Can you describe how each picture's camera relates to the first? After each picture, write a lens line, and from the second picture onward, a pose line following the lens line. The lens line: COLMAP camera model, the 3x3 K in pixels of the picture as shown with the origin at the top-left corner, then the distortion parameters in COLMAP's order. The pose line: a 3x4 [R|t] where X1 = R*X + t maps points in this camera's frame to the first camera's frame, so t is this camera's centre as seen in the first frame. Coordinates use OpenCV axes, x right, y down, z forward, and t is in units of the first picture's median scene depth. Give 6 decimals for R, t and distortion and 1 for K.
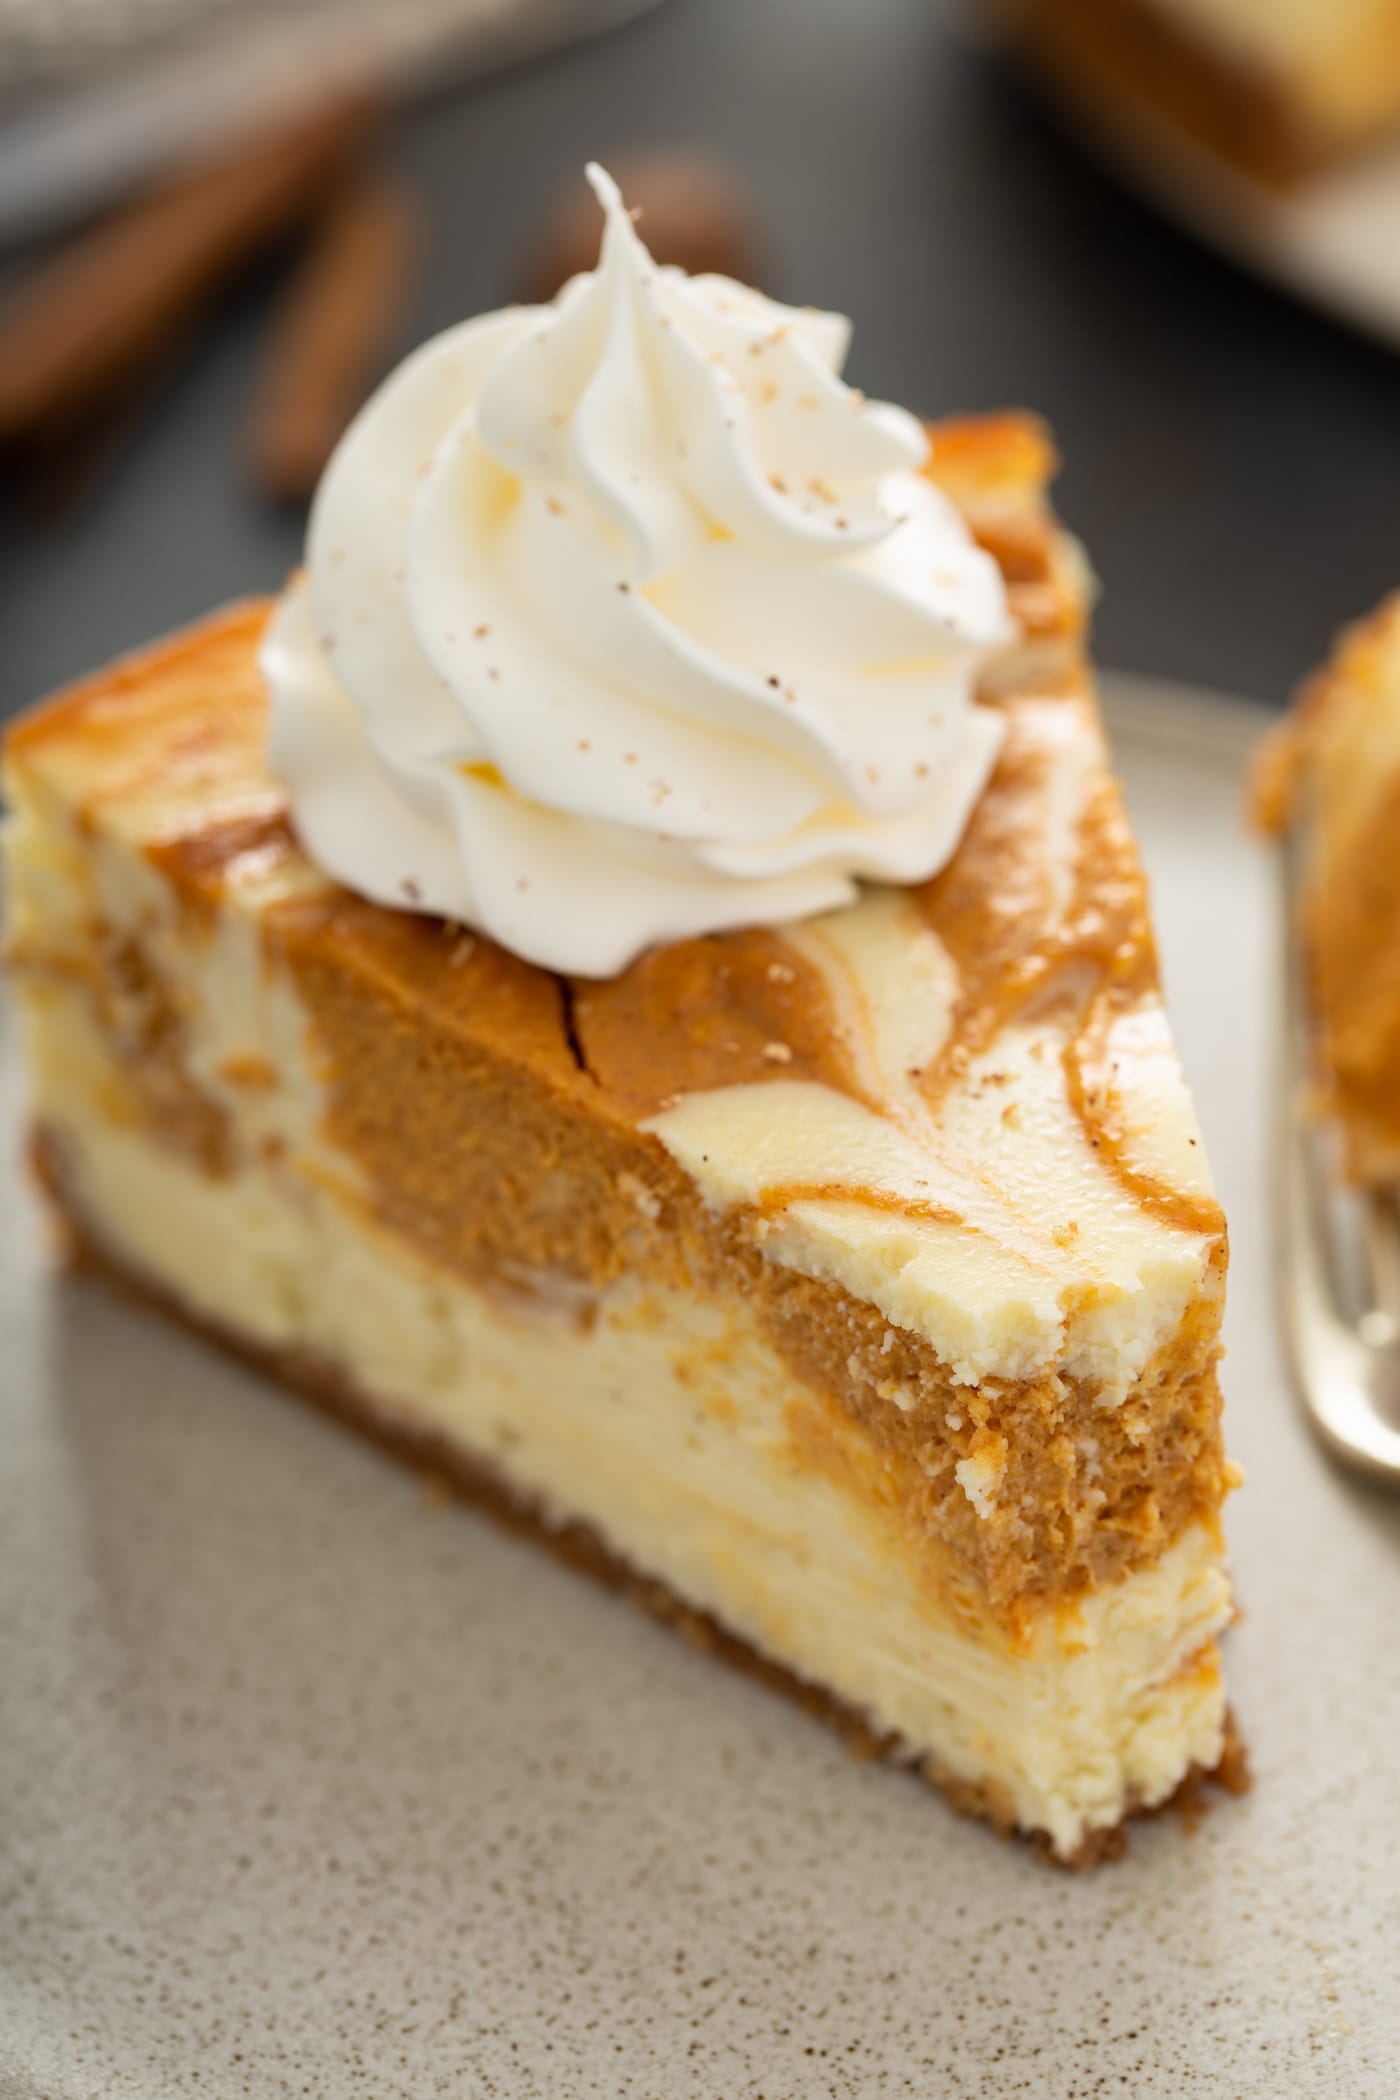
lens RADIAL K [[8433.6, 0, 686.9], [0, 8433.6, 1049.3], [0, 0, 1]] dist [-0.161445, 0.000000]
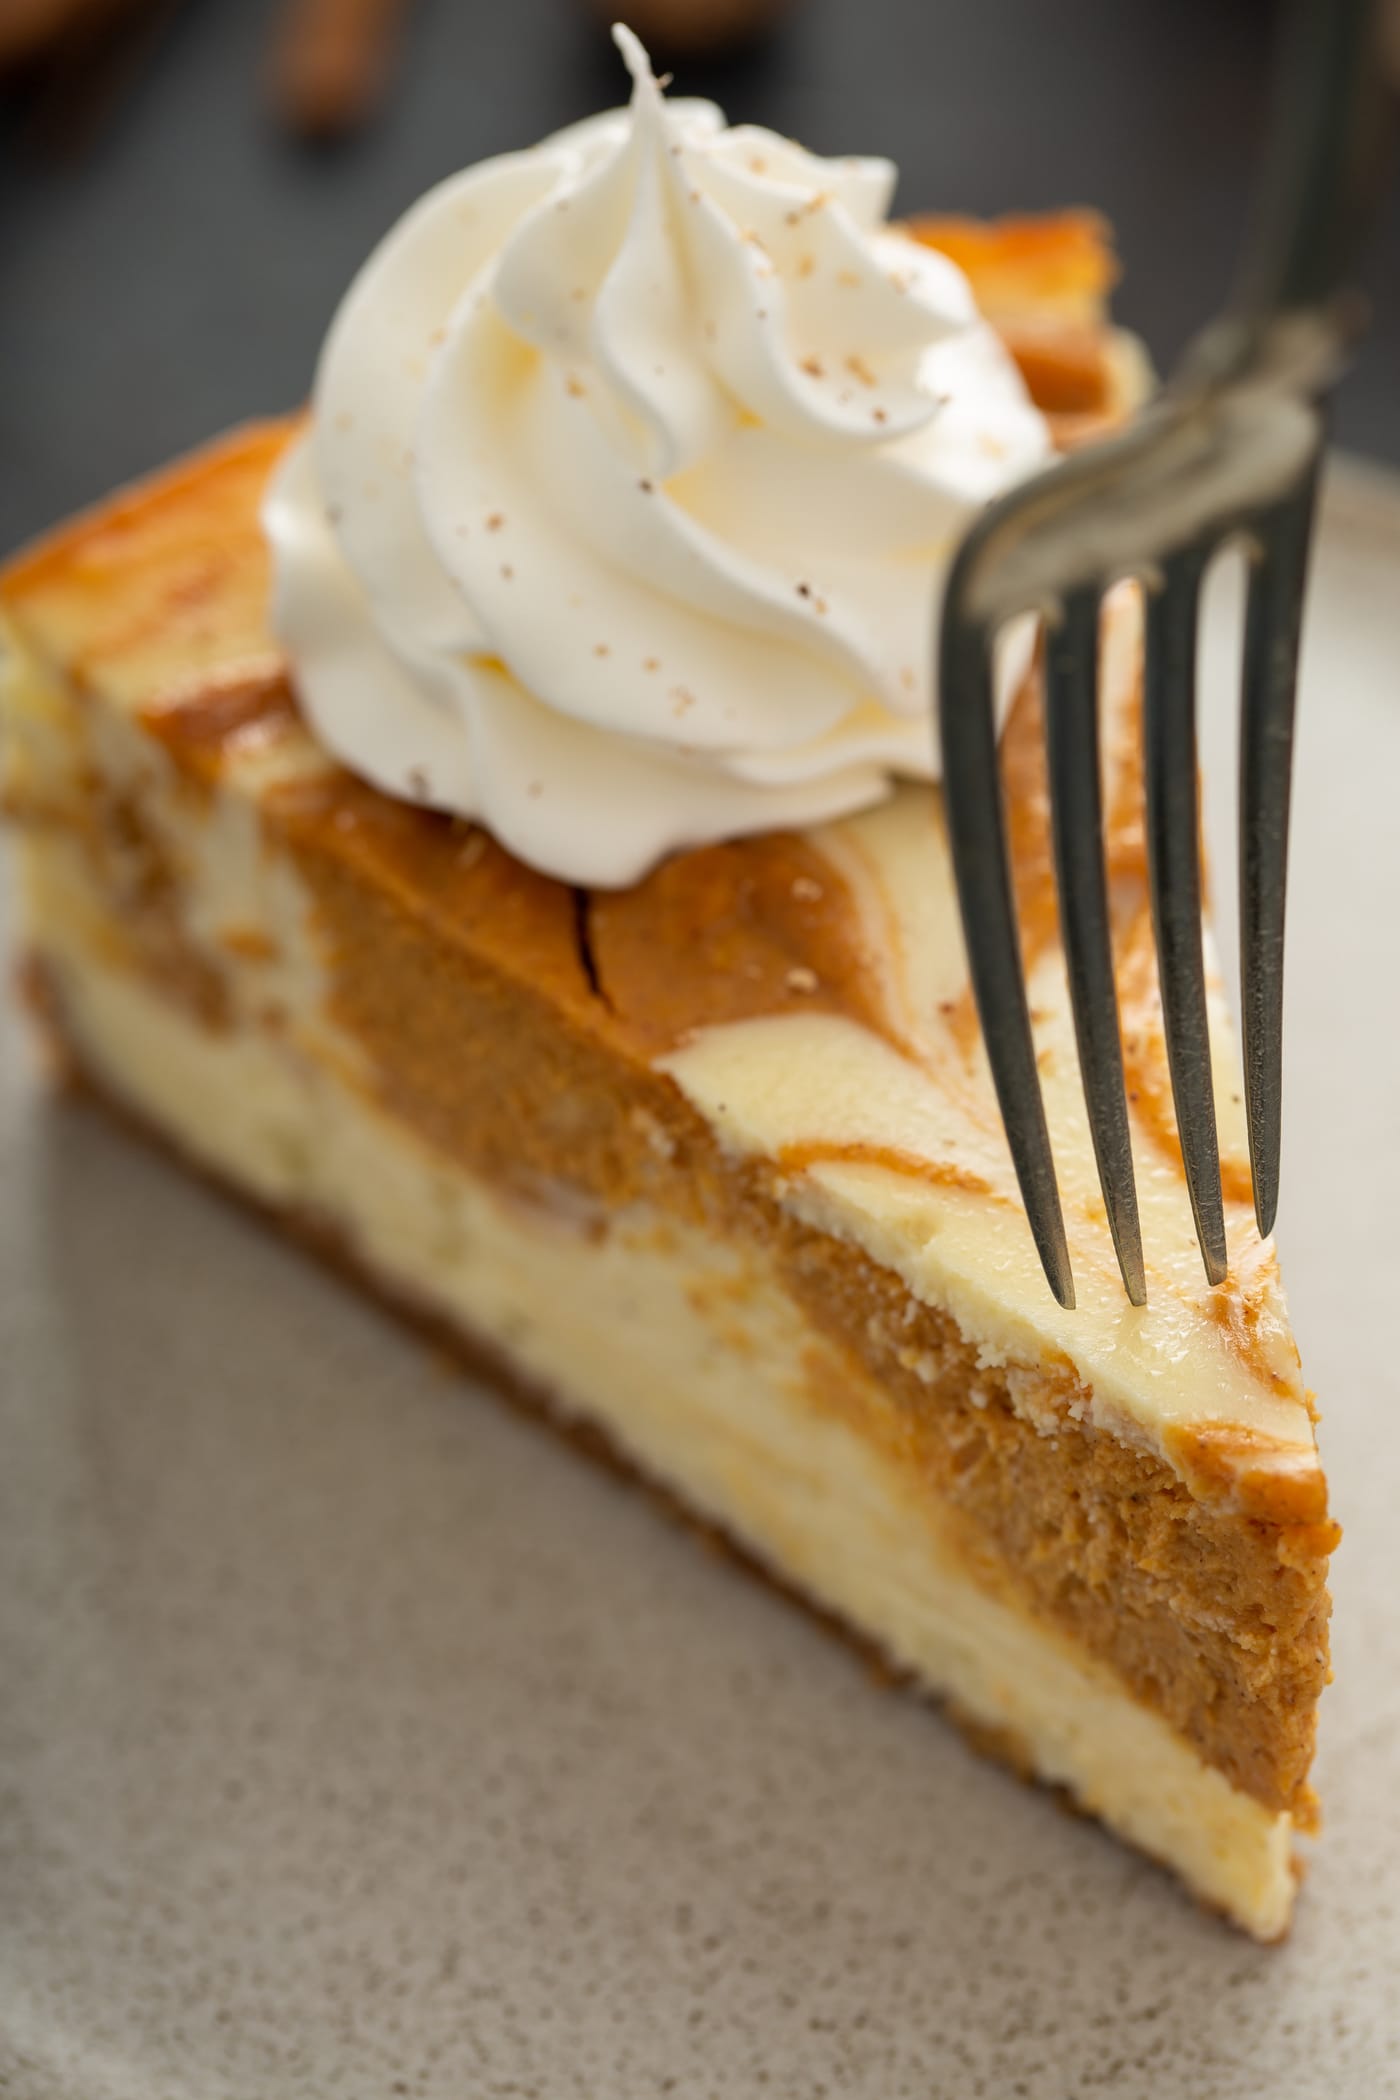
lens RADIAL K [[8433.6, 0, 710.3], [0, 8433.6, 1064.5], [0, 0, 1]] dist [-0.161445, 0.000000]
pose [[0.999836, 0.016397, -0.007743, 0.007953], [-0.015125, 0.989655, 0.142666, -0.124197], [0.010002, -0.142525, 0.989741, 0.060388]]
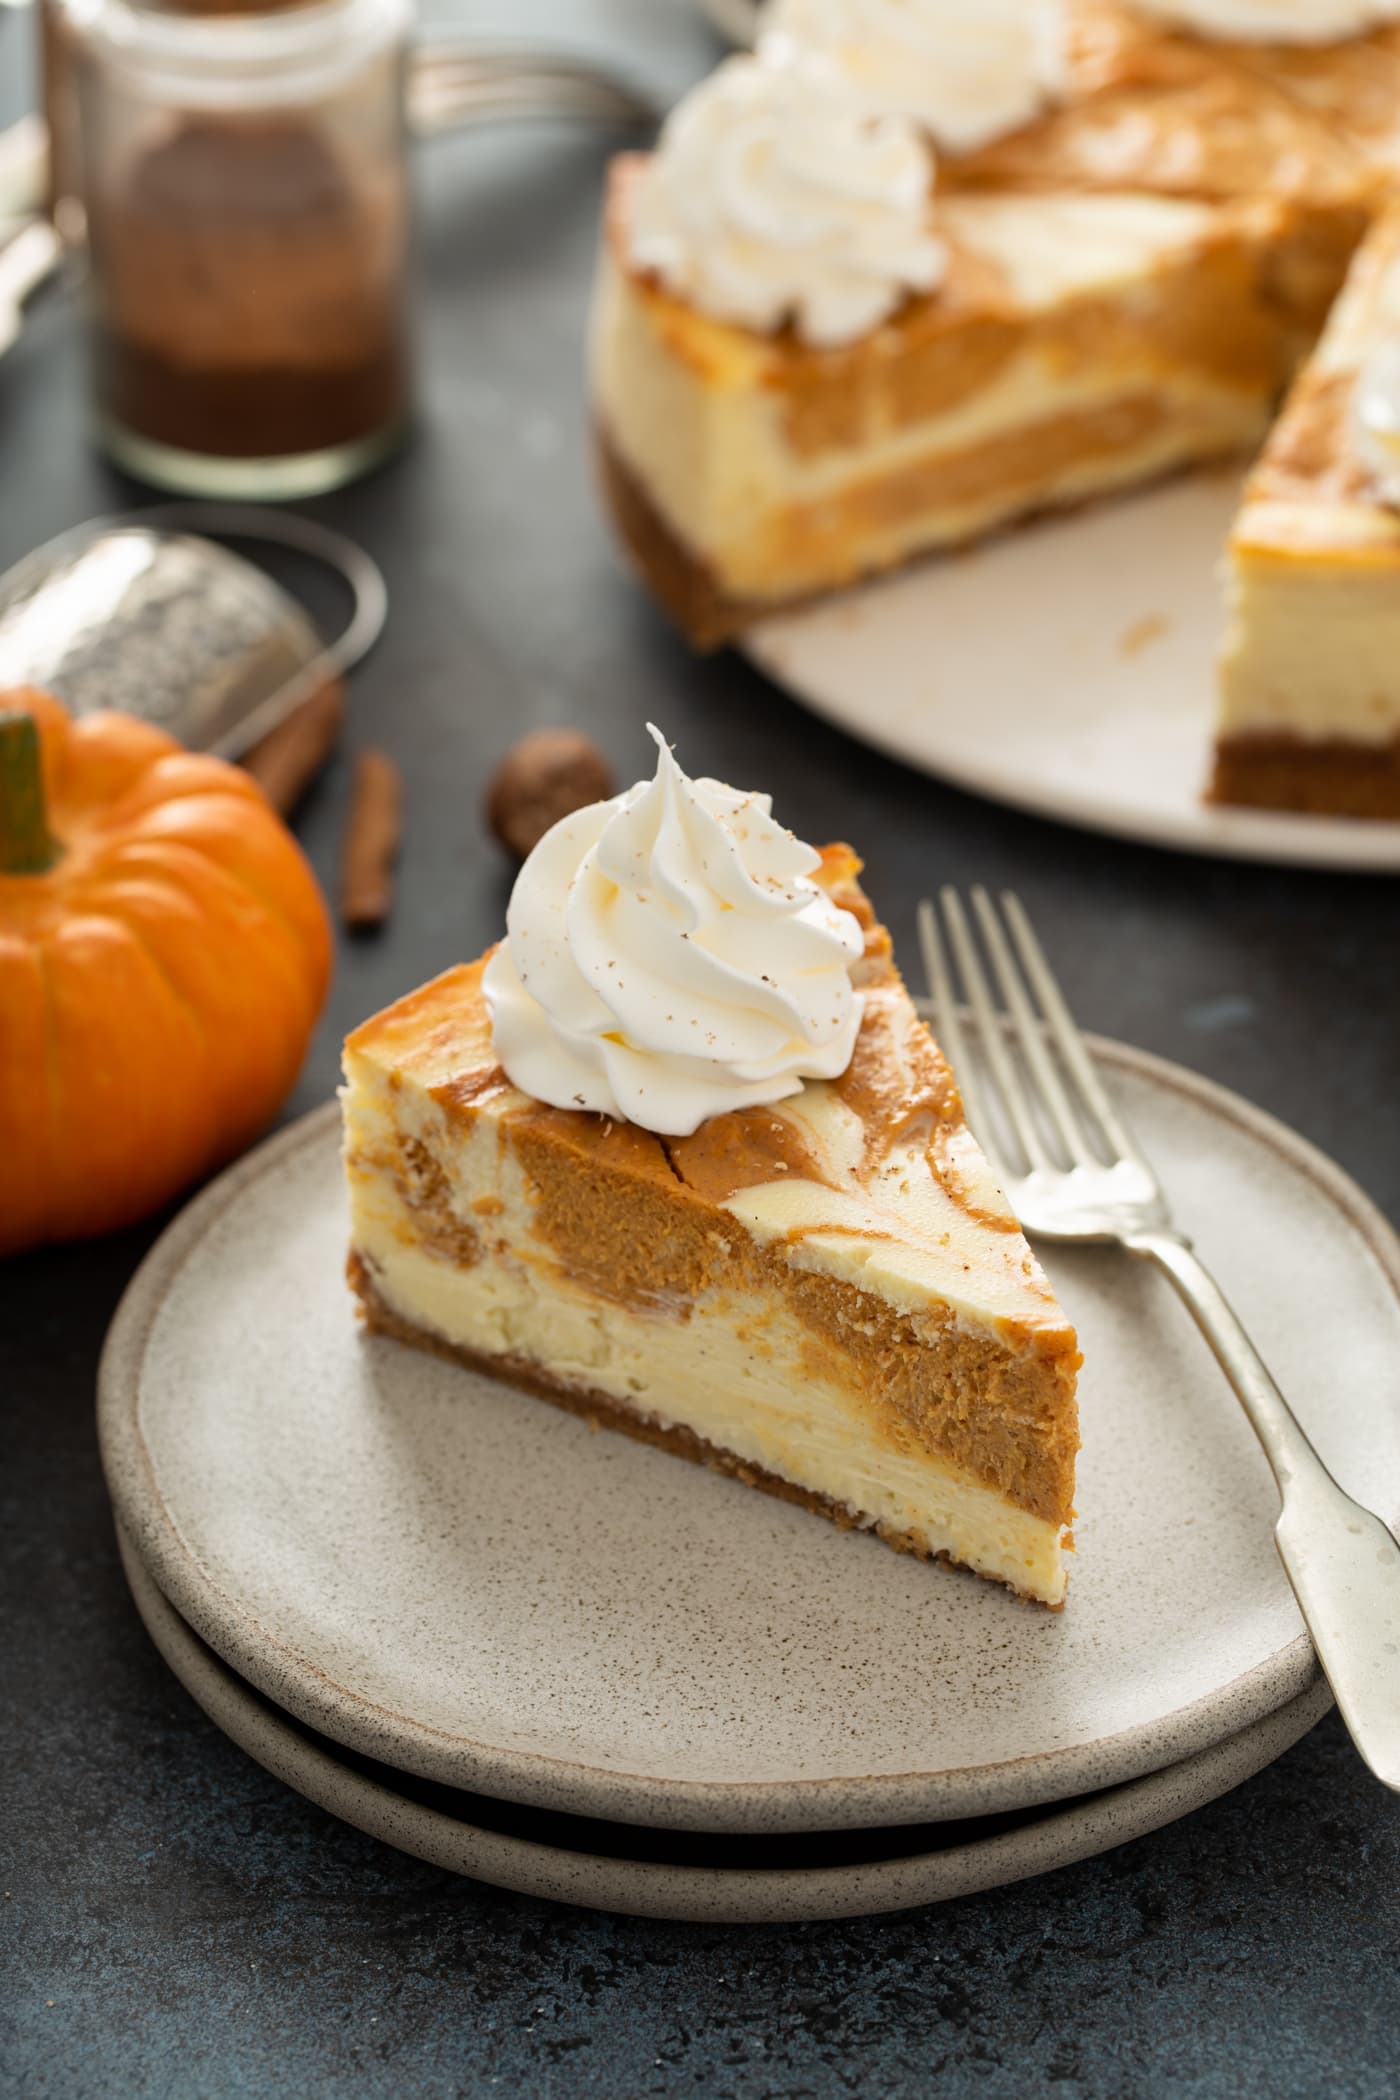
lens RADIAL K [[8433.6, 0, 701.0], [0, 8433.6, 1043.9], [0, 0, 1]] dist [-0.161445, 0.000000]
pose [[0.990410, -0.069186, 0.119585, -0.238541], [0.077195, 0.994980, -0.063682, 0.094912], [-0.114579, 0.072303, 0.990780, -0.937280]]
